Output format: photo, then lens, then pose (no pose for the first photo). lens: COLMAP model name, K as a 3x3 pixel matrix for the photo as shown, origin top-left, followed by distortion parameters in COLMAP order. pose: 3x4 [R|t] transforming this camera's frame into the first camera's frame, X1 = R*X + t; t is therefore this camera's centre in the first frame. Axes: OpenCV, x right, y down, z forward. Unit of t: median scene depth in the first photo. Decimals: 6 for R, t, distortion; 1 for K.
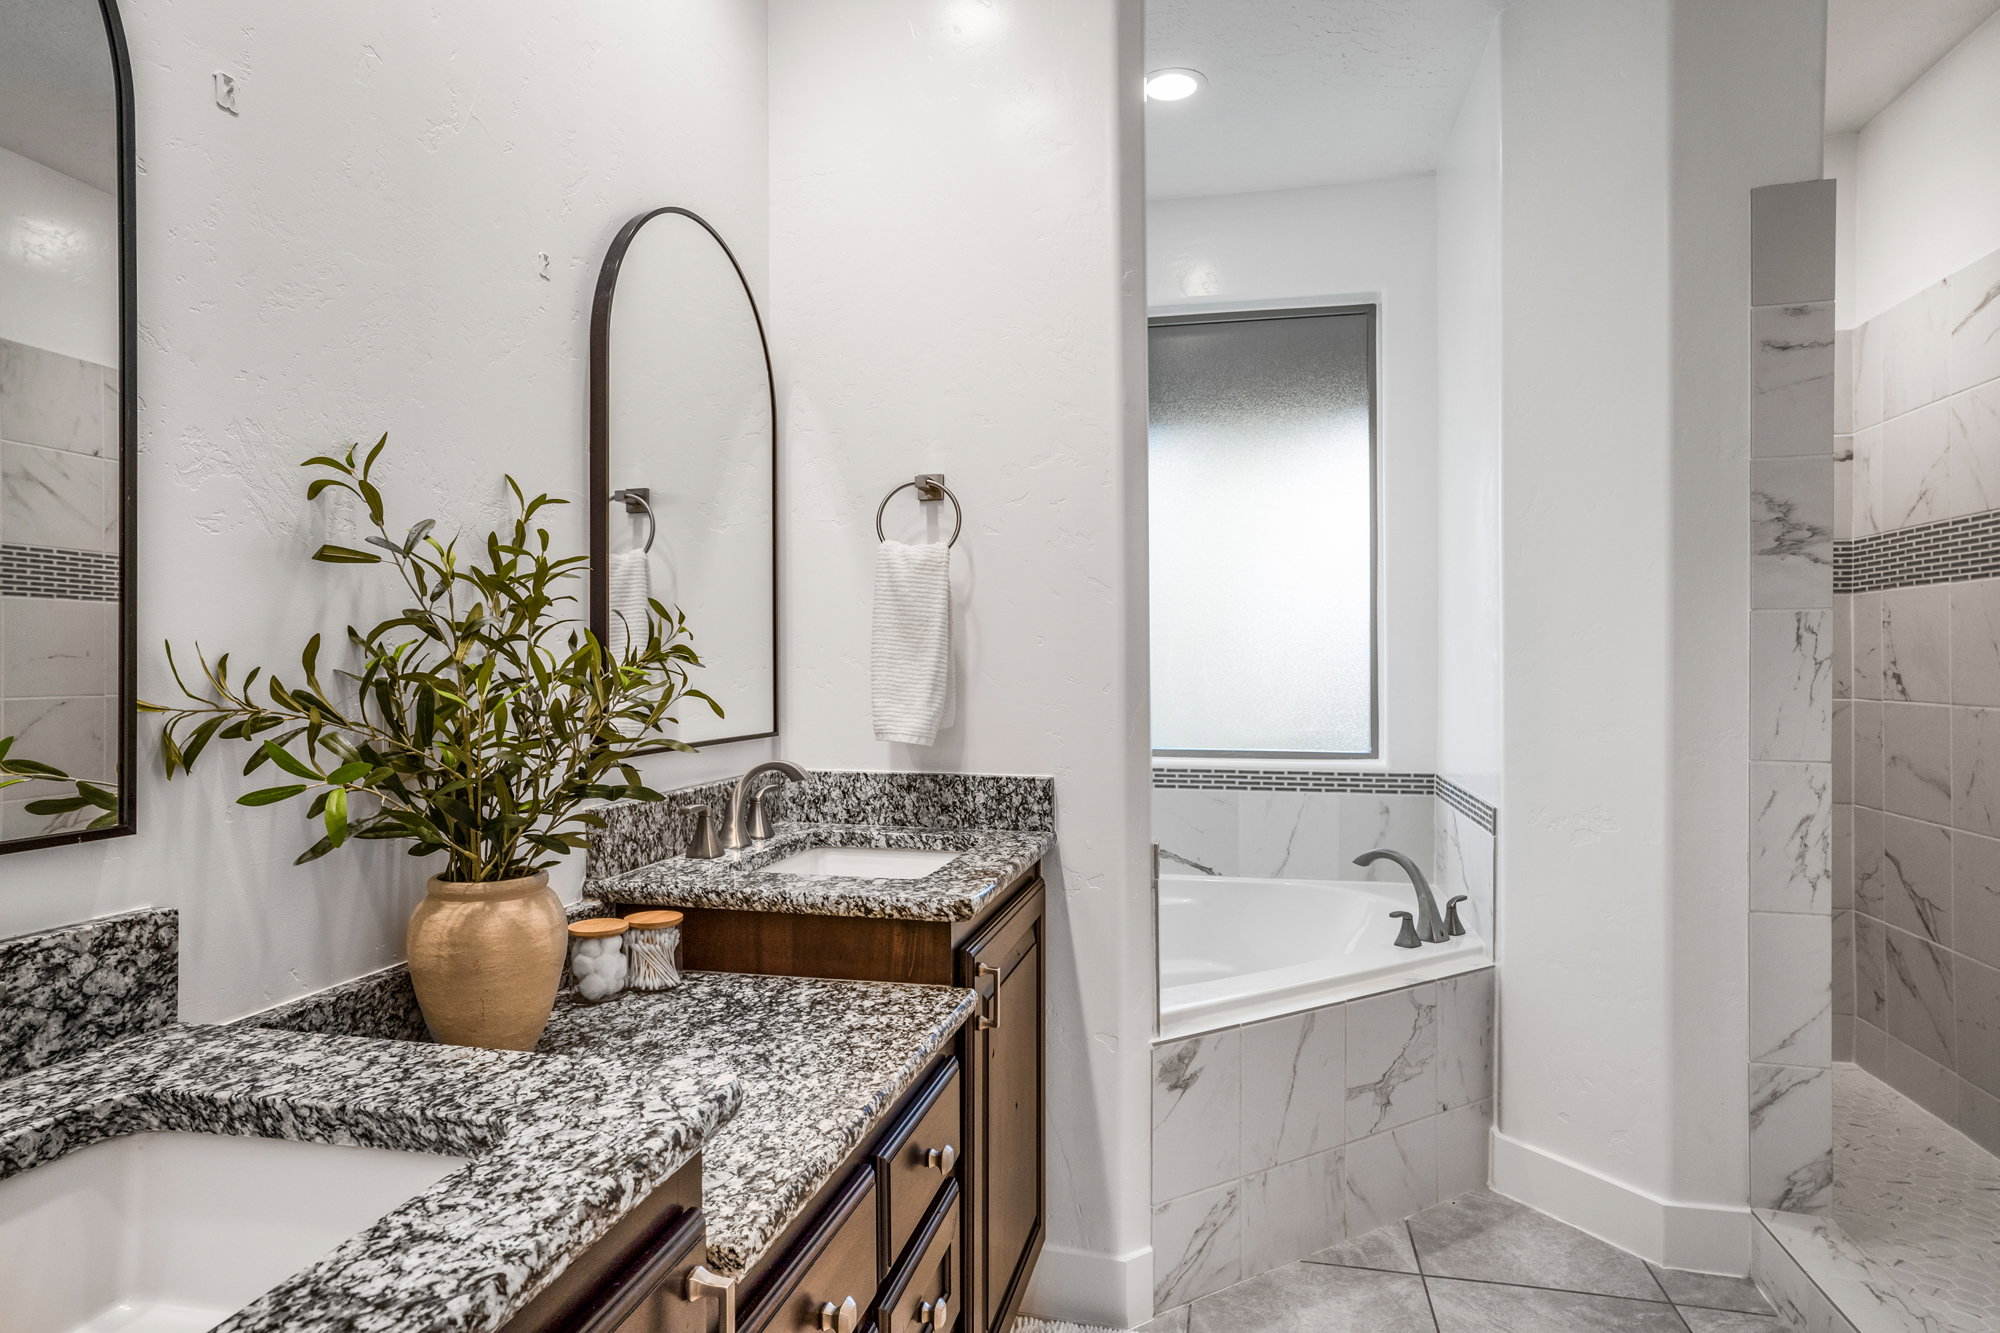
lens RADIAL K [[1131.4, 0, 1000.0], [0, 1131.4, 666.5], [0, 0, 1]] dist [-0.040921, 0.047529]
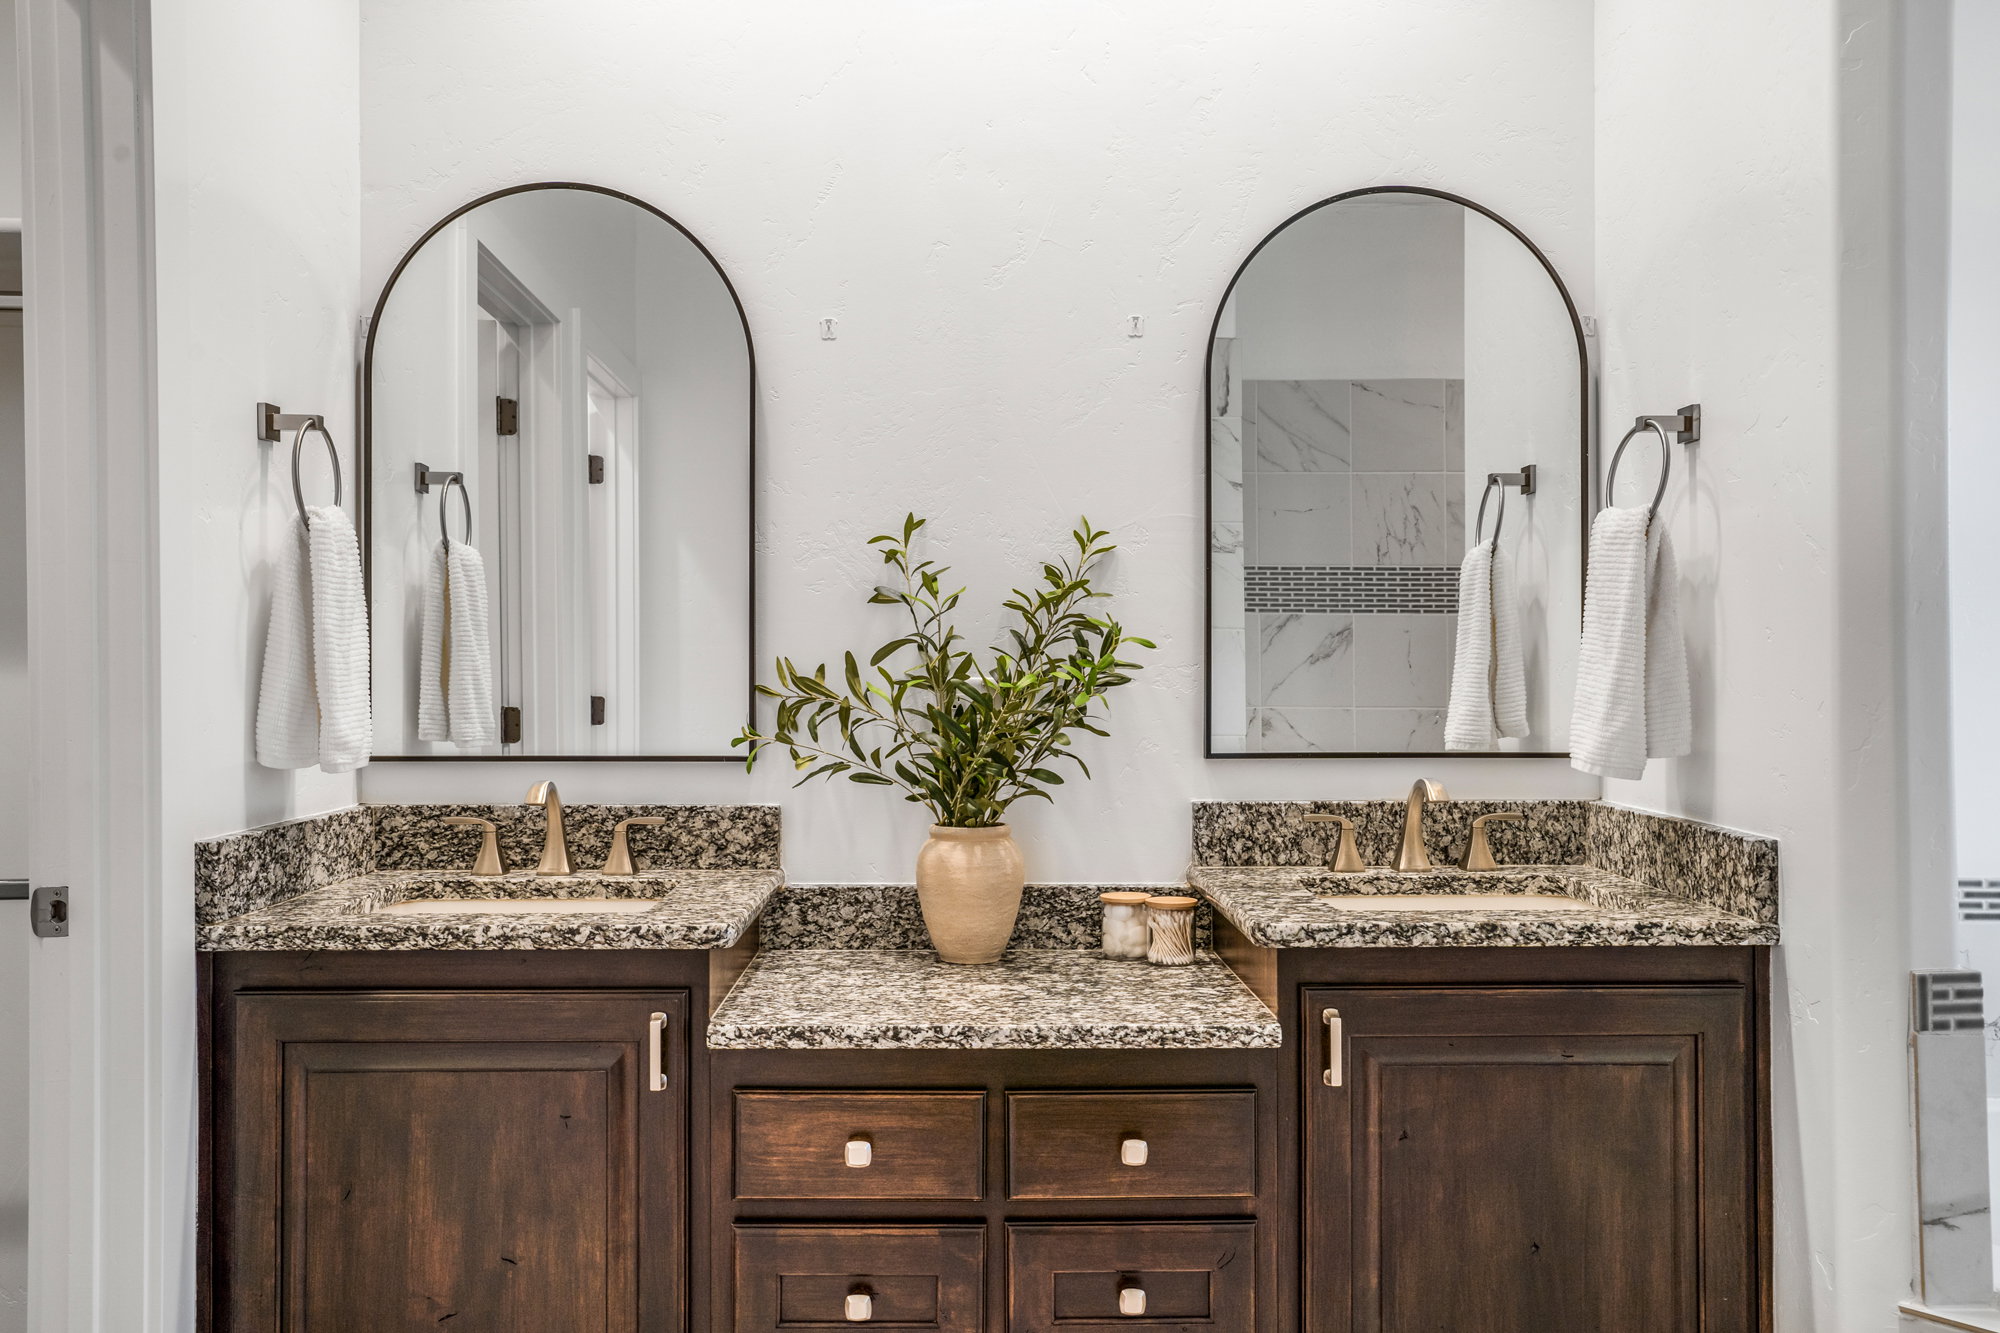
lens RADIAL K [[1615.8, 0, 990.5], [0, 1615.8, 674.1], [0, 0, 1]] dist [-0.001702, 0.065119]
pose [[0.243670, 0.005005, -0.969845, 0.733754], [-0.000409, 0.999987, 0.005058, -0.003470], [0.969858, -0.000836, 0.243668, 0.278207]]
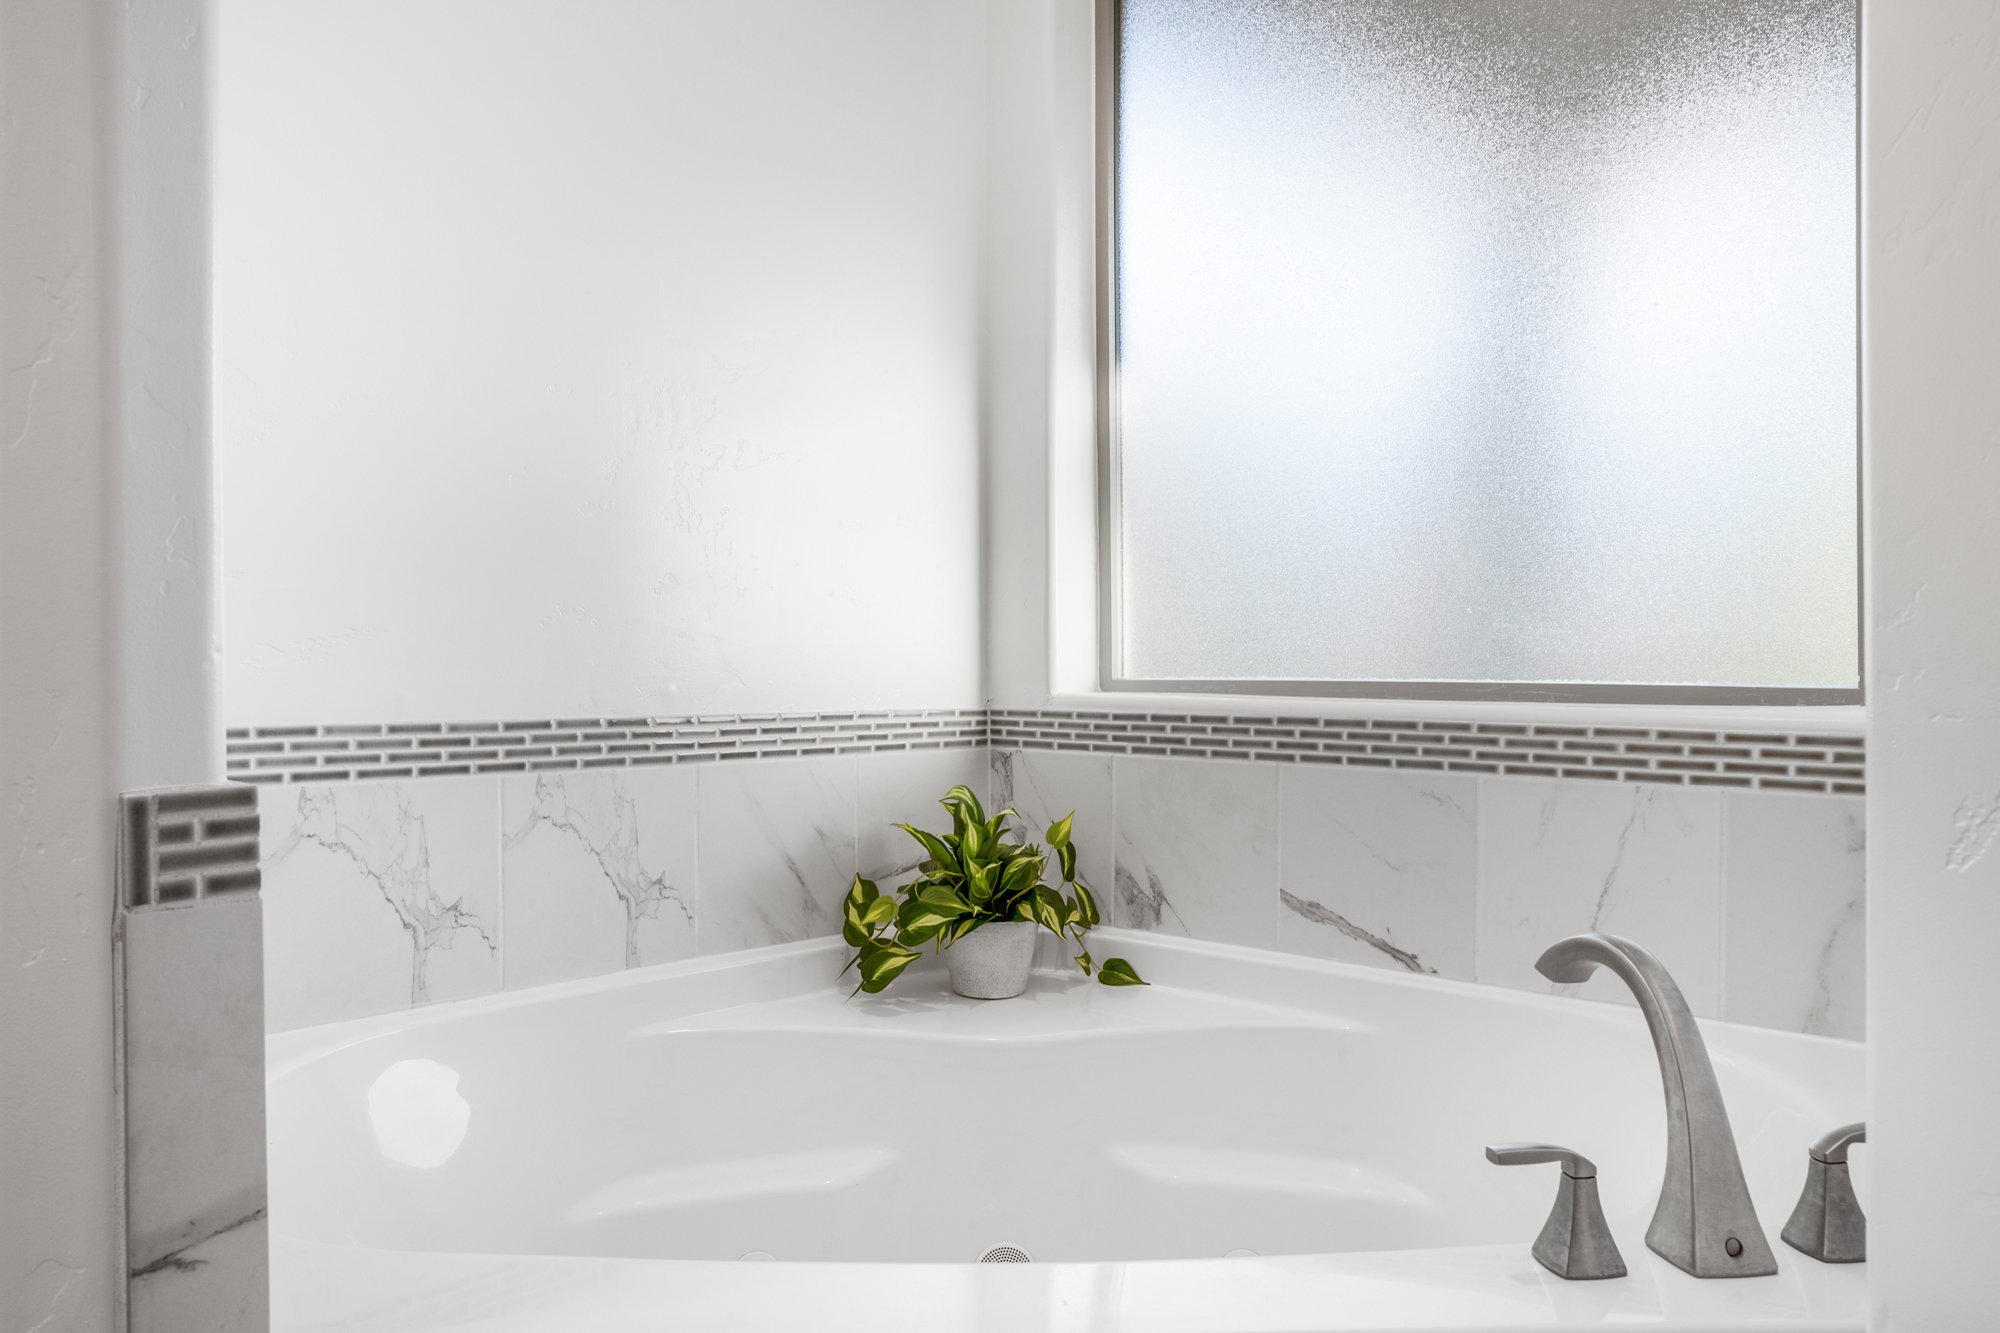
lens RADIAL K [[1416.6, 0, 1000.0], [0, 1416.6, 666.5], [0, 0, 1]] dist [-0.055740, 0.046994]
pose [[0.868541, 0.003344, -0.495606, 0.459949], [-0.003998, 0.999992, -0.000260, 0.104604], [0.495601, 0.002207, 0.868548, 0.682596]]
